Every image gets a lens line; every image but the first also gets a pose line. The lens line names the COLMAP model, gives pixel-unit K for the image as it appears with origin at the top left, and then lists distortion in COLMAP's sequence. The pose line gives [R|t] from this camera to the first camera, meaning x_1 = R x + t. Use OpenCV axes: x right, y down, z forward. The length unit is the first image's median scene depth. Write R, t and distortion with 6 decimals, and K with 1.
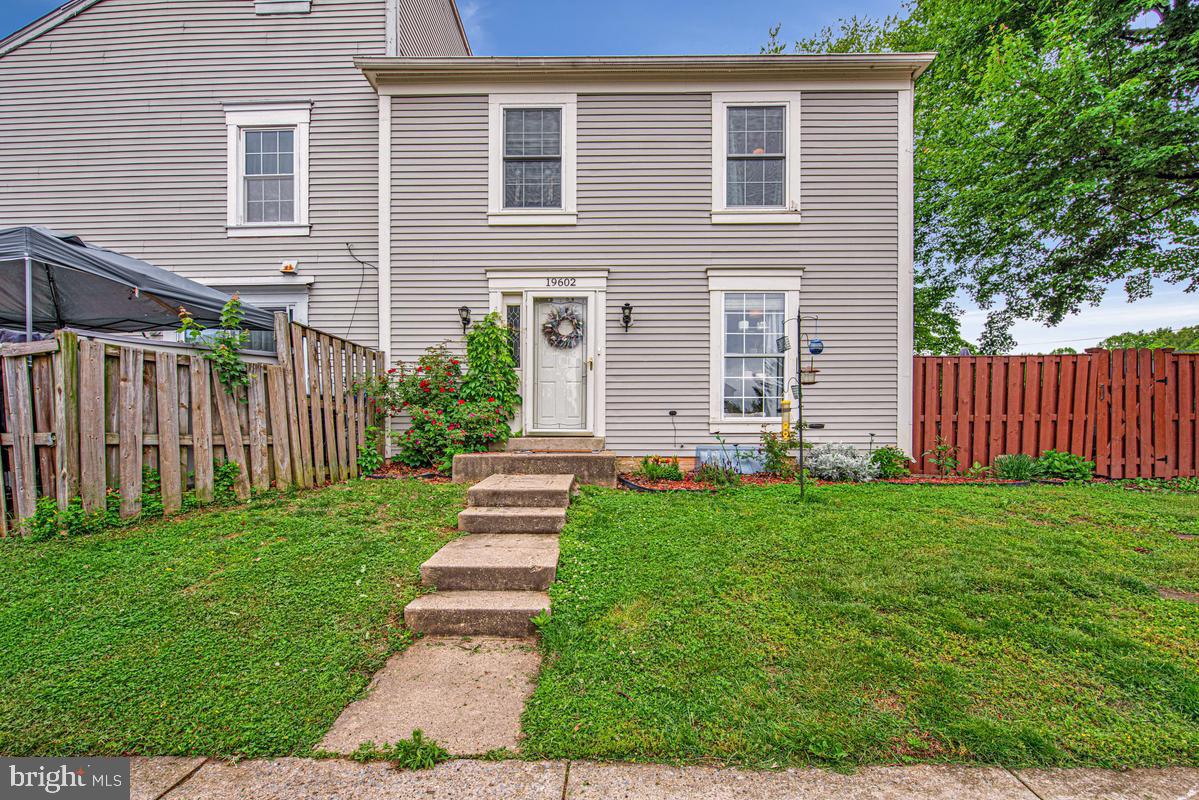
lens RADIAL K [[480.2, 0, 576.0], [0, 480.2, 454.5], [0, 0, 1]] dist [-0.008500, -0.000157]
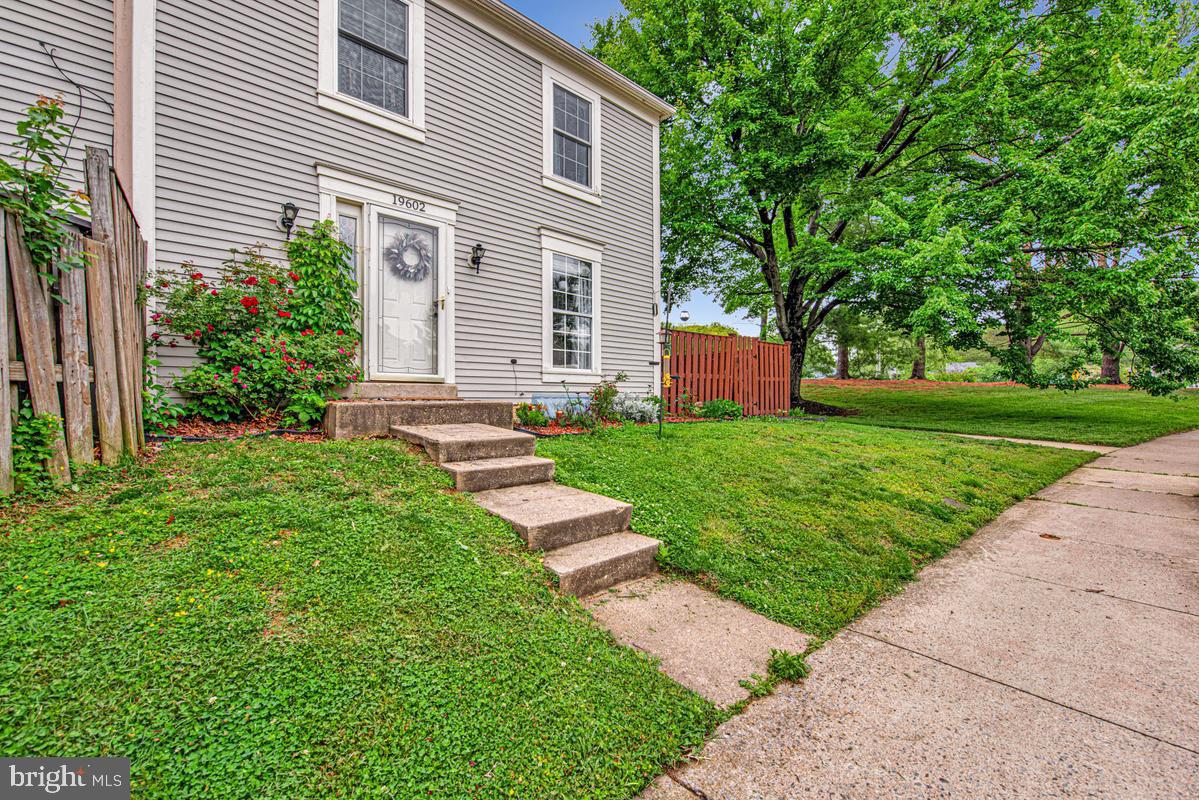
lens RADIAL K [[508.7, 0, 546.7], [0, 508.7, 404.8], [0, 0, 1]] dist [-0.013097, -0.000040]
pose [[0.740298, -0.008208, 0.672229, -0.475350], [0.014815, 0.999882, -0.004106, 0.010826], [-0.672115, 0.012999, 0.740332, 0.164671]]
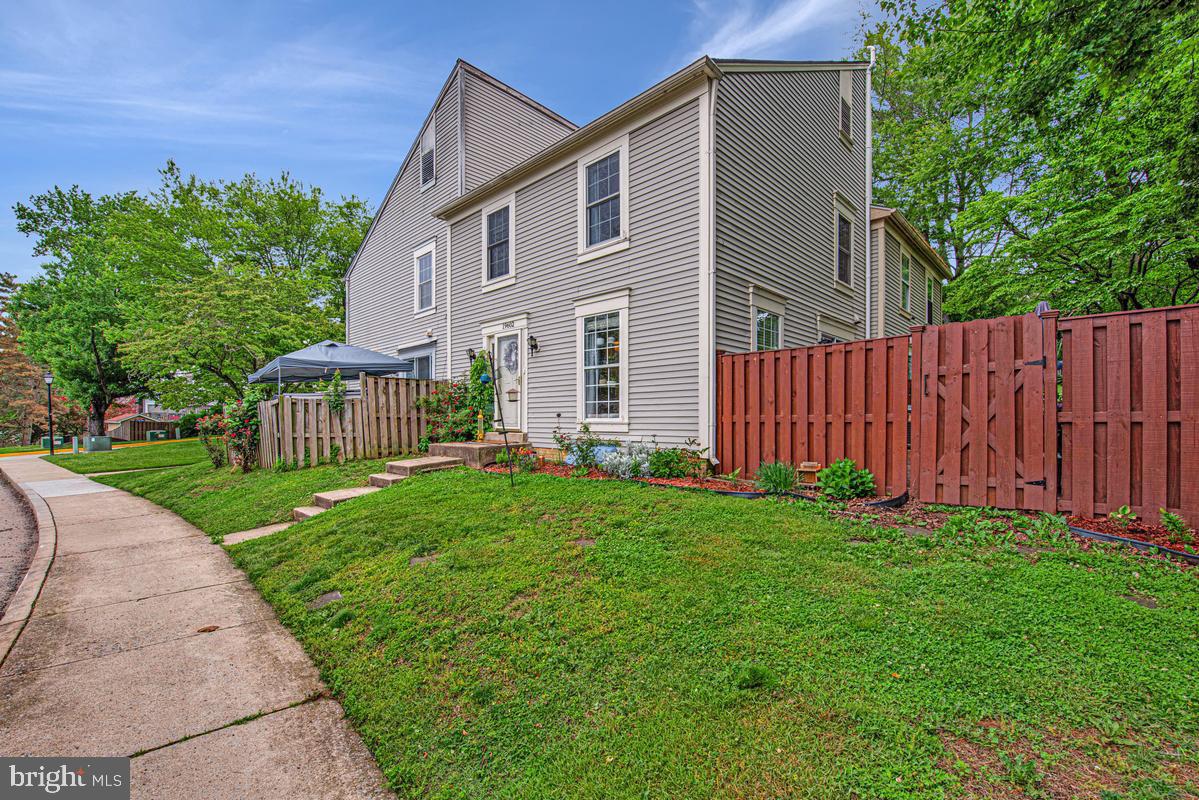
lens RADIAL K [[495.6, 0, 593.6], [0, 495.6, 418.8], [0, 0, 1]] dist [0.002444, 0.000009]
pose [[0.734394, -0.002366, -0.678719, 1.200775], [-0.010454, 0.999836, -0.014797, -0.058065], [0.678643, 0.017962, 0.734249, 0.081247]]
